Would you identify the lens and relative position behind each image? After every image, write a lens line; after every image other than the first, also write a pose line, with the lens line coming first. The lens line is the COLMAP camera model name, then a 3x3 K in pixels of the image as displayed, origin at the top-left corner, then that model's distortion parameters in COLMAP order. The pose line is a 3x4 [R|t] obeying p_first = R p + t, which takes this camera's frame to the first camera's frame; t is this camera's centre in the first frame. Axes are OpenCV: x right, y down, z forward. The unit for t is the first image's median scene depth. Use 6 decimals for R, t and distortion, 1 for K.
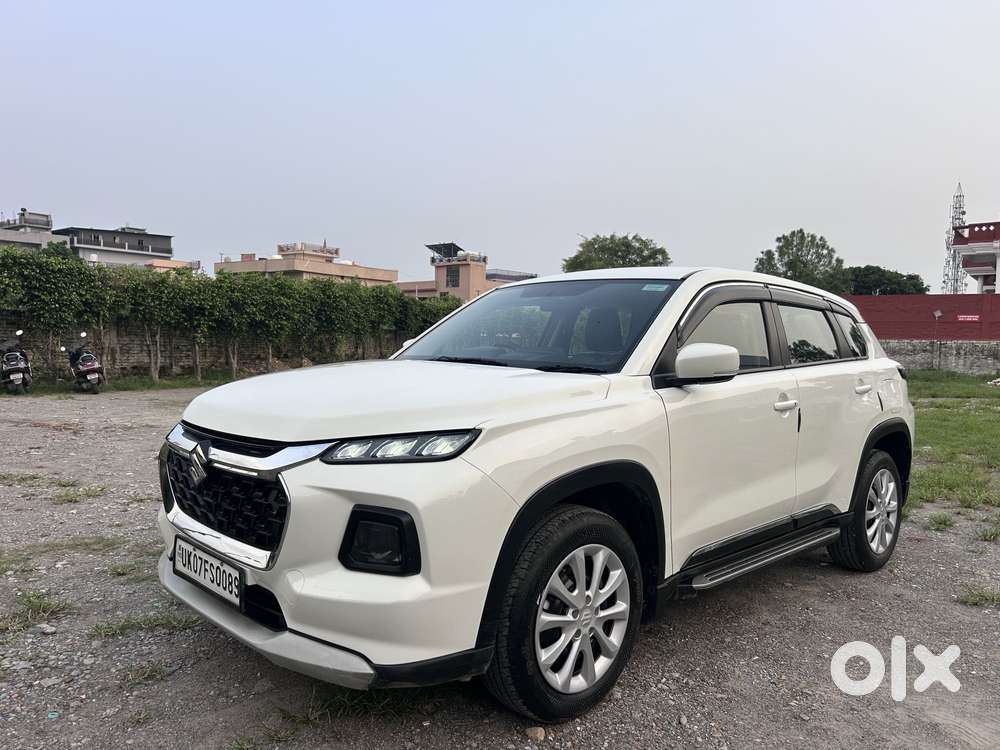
lens RADIAL K [[788.7, 0, 494.2], [0, 788.7, 378.5], [0, 0, 1]] dist [0.039241, -0.050923]
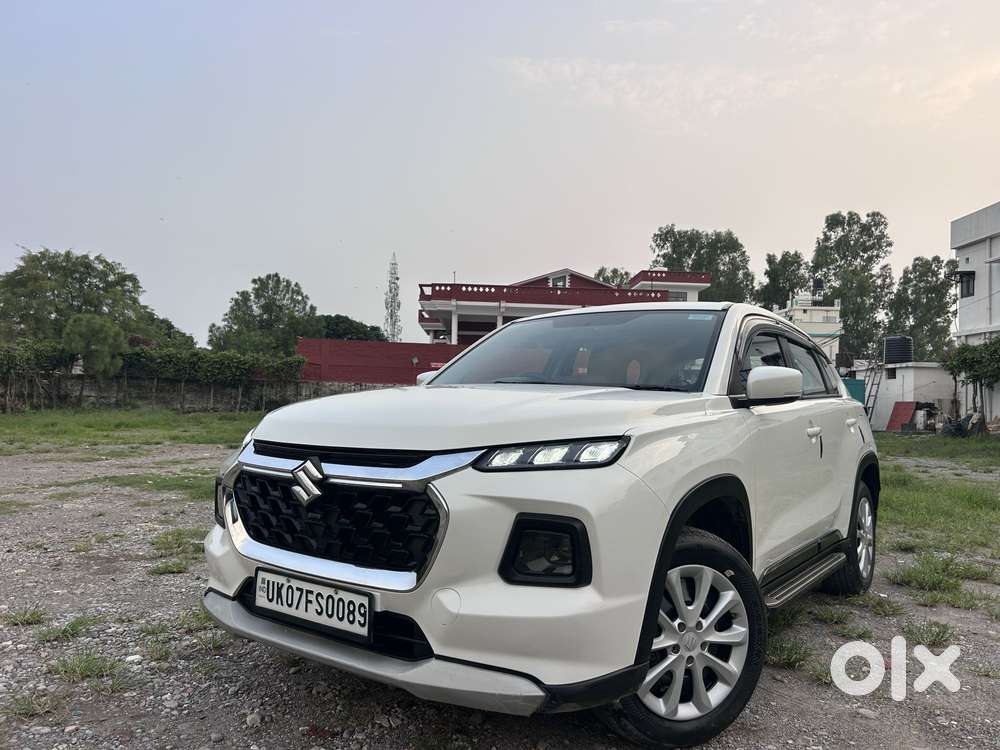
lens RADIAL K [[788.7, 0, 506.4], [0, 788.7, 371.2], [0, 0, 1]] dist [0.039241, -0.050923]
pose [[0.981980, 0.010321, 0.188701, -0.284215], [0.007379, 0.995652, -0.092859, 0.059546], [-0.188839, 0.092578, 0.977634, 0.047948]]
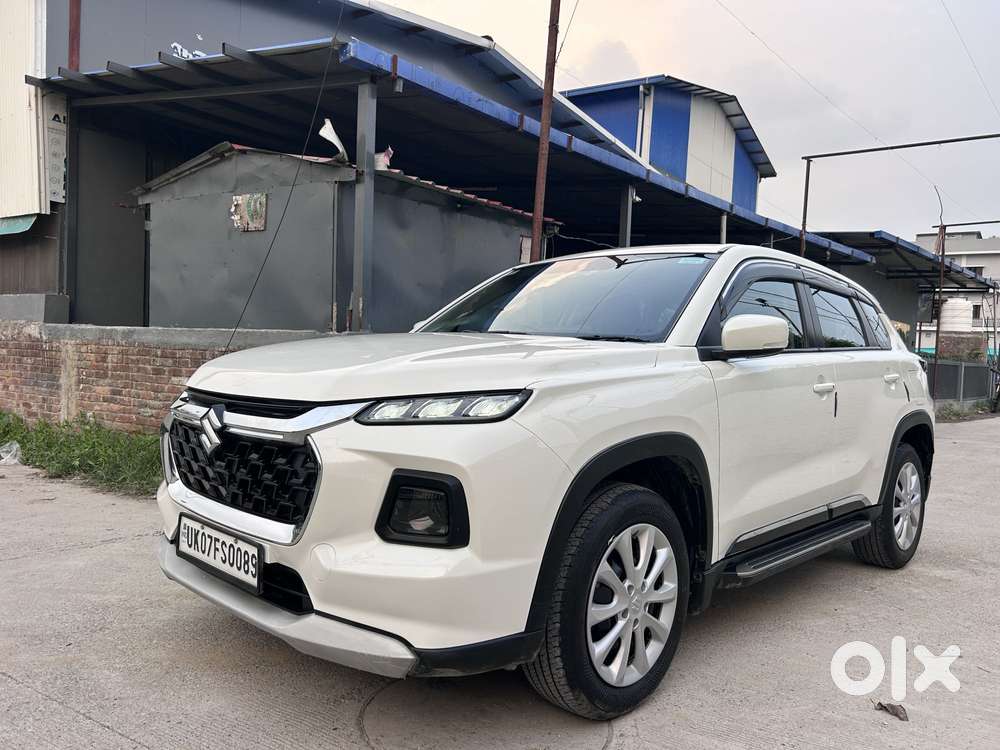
lens RADIAL K [[788.7, 0, 502.6], [0, 788.7, 374.0], [0, 0, 1]] dist [0.039241, -0.050923]
pose [[0.999084, 0.012438, 0.040937, -0.070844], [-0.011421, 0.999622, -0.024998, 0.055589], [-0.041233, 0.024507, 0.998849, 0.075729]]
